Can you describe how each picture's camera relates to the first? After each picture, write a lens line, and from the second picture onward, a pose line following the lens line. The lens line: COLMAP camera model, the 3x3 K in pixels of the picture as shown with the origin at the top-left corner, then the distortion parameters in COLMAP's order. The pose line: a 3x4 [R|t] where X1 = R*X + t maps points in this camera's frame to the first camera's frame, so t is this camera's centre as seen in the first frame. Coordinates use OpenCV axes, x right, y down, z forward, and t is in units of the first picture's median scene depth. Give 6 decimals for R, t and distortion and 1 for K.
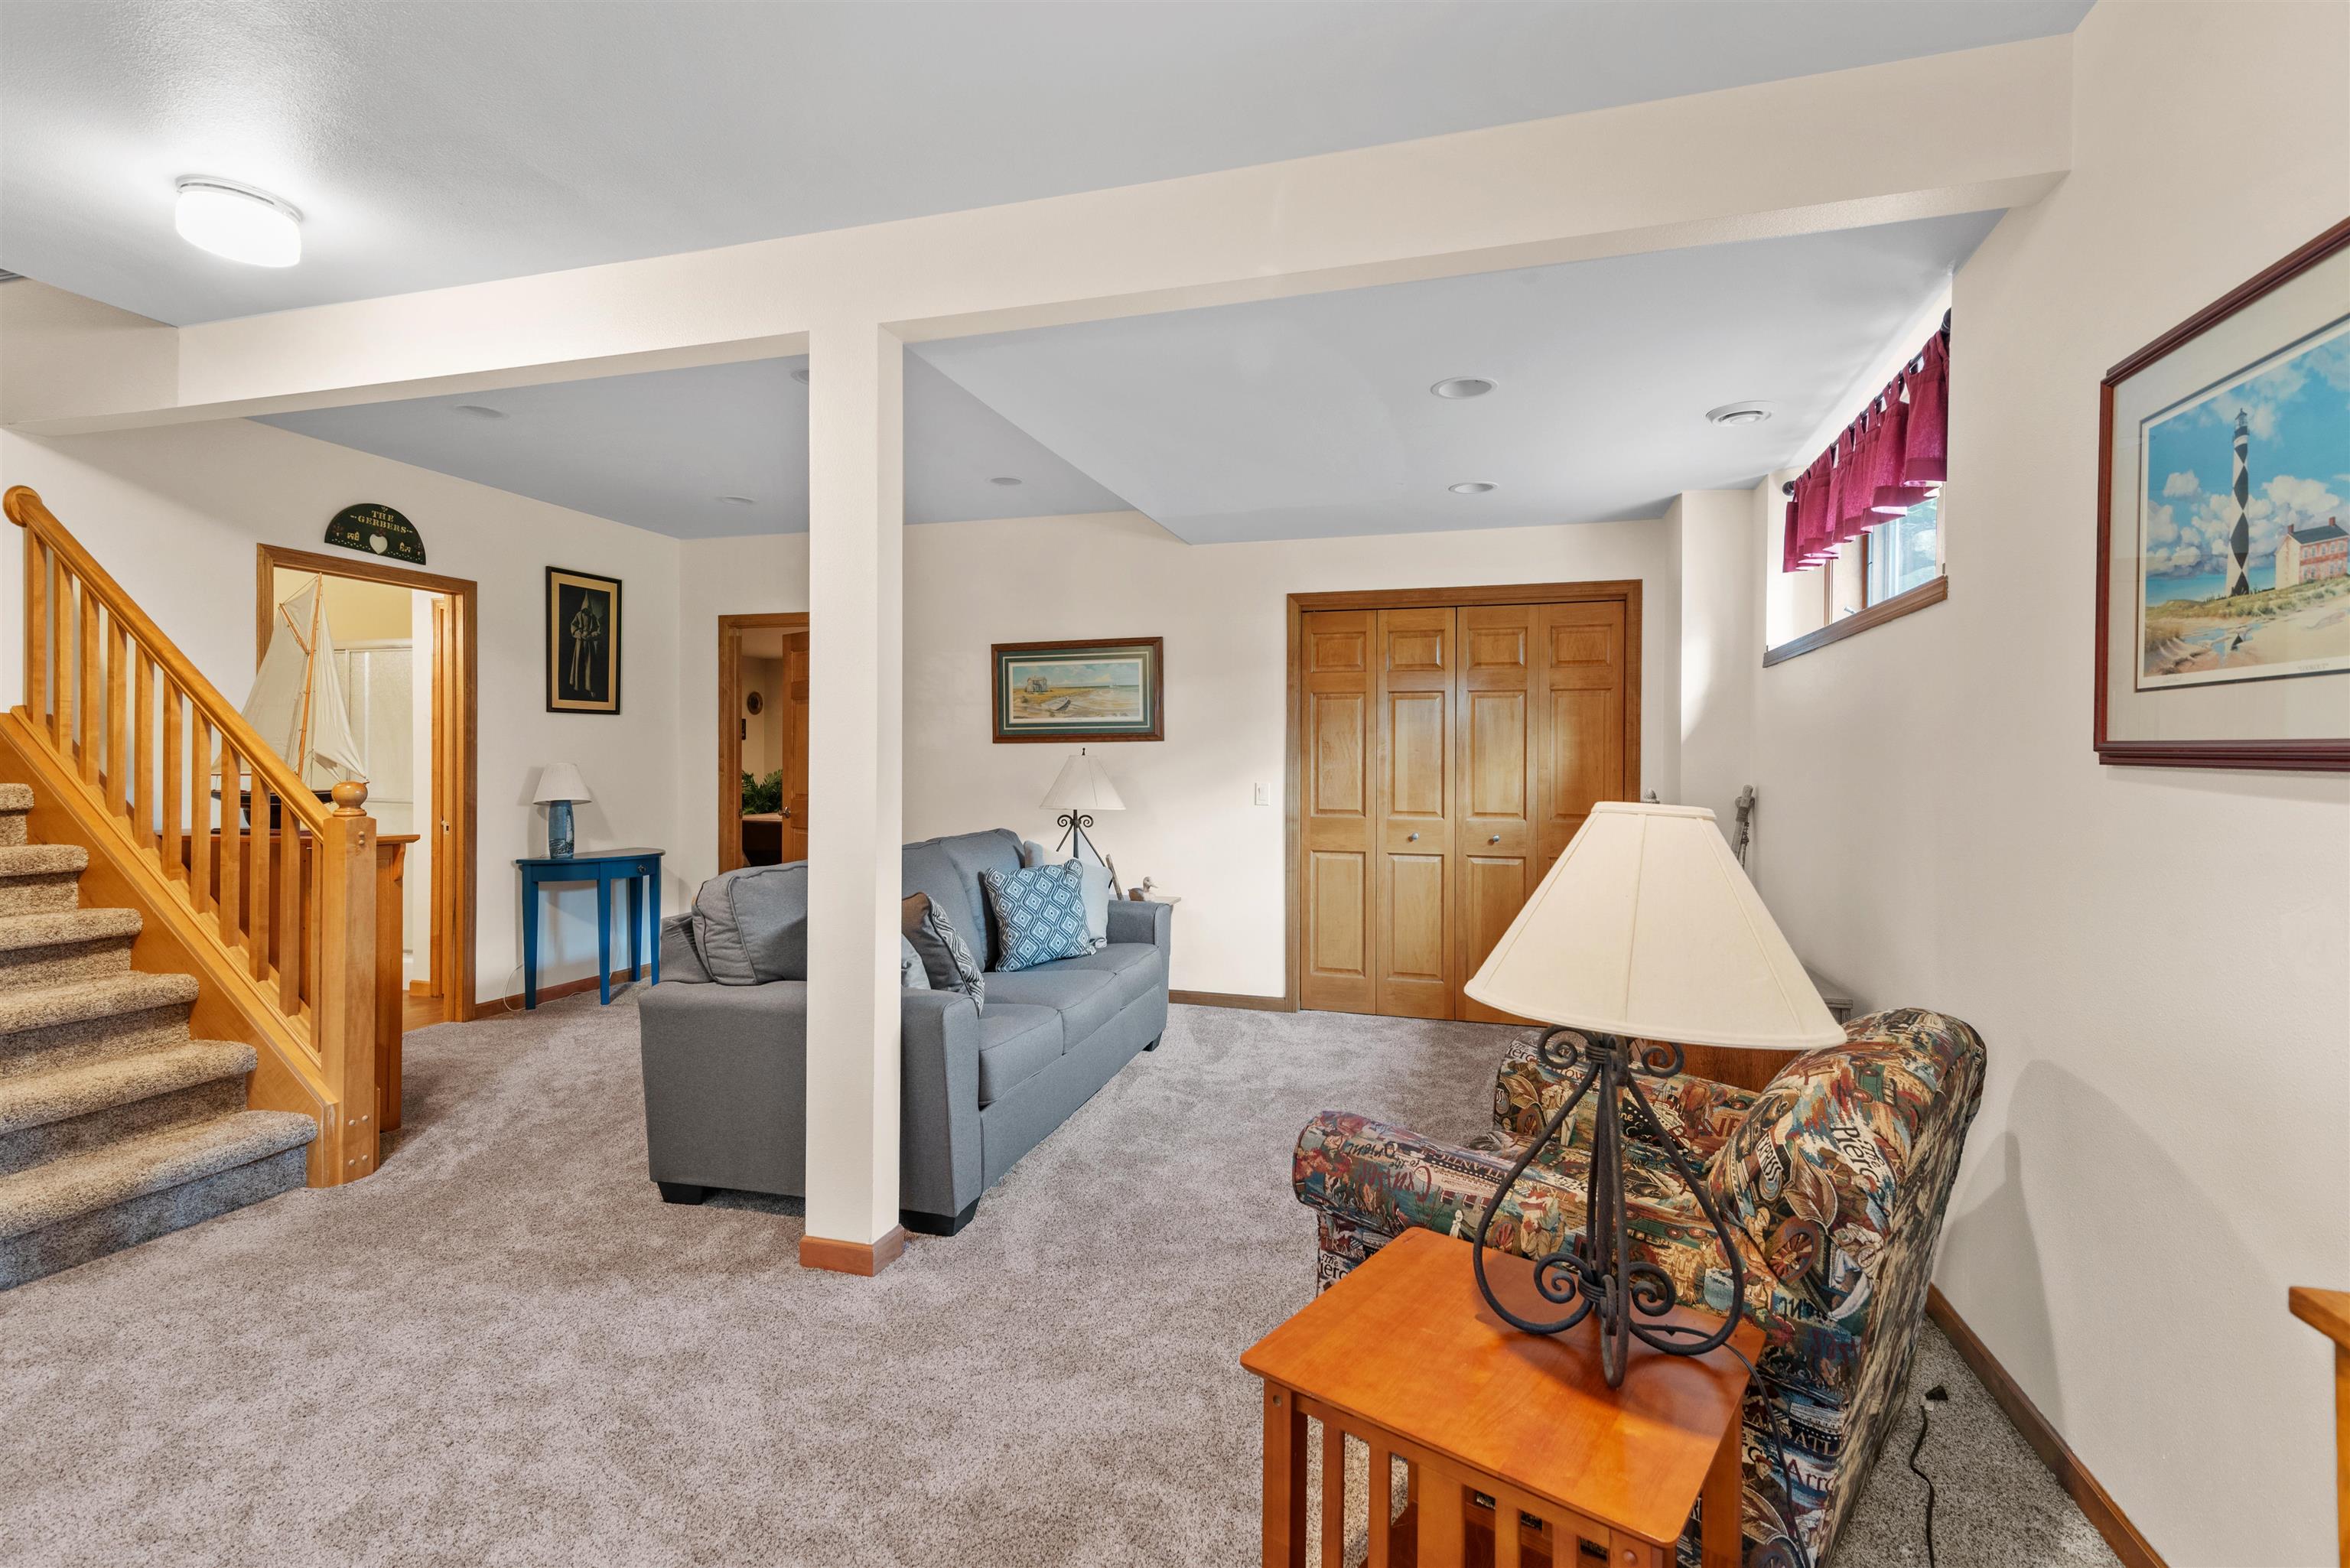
lens RADIAL K [[1067.2, 0, 1177.5], [0, 1067.2, 773.7], [0, 0, 1]] dist [0.015310, 0.000258]
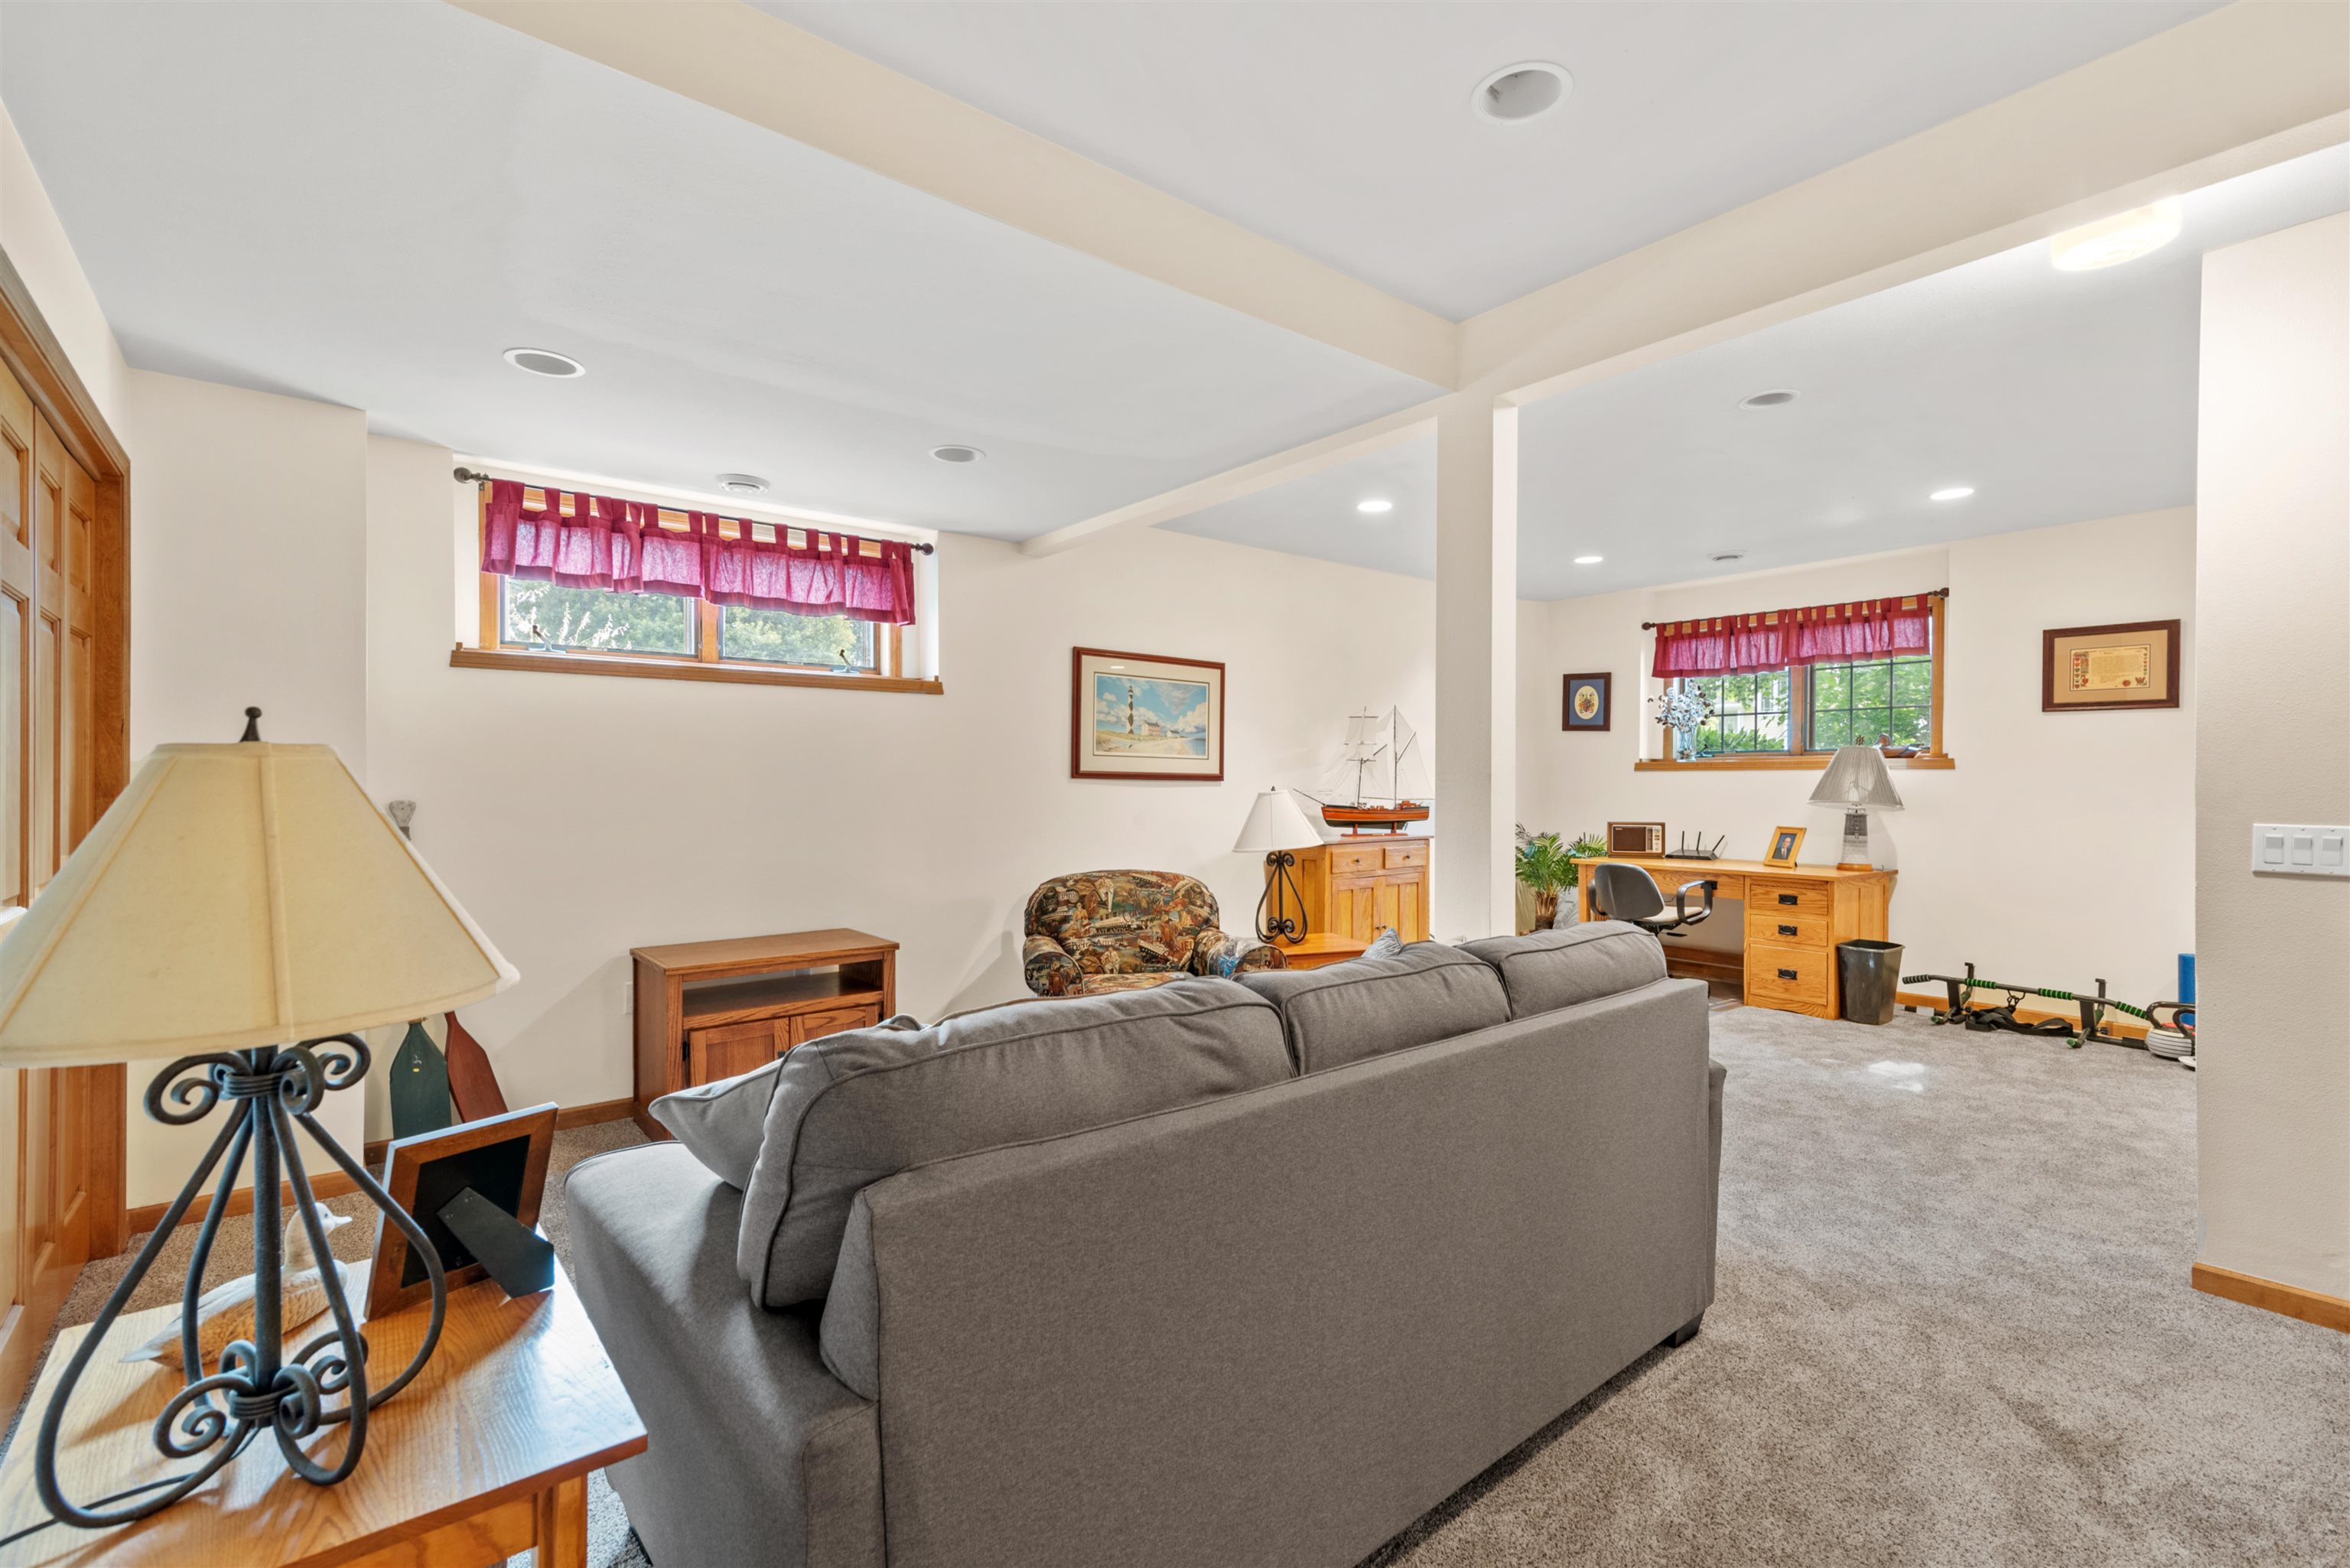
lens RADIAL K [[1067.2, 0, 1176.6], [0, 1067.2, 778.9], [0, 0, 1]] dist [0.015310, 0.000258]
pose [[-0.821918, -0.004120, 0.569591, -1.272059], [0.000439, 0.999969, 0.007866, -0.036815], [-0.569606, 0.006715, -0.821890, 3.956099]]
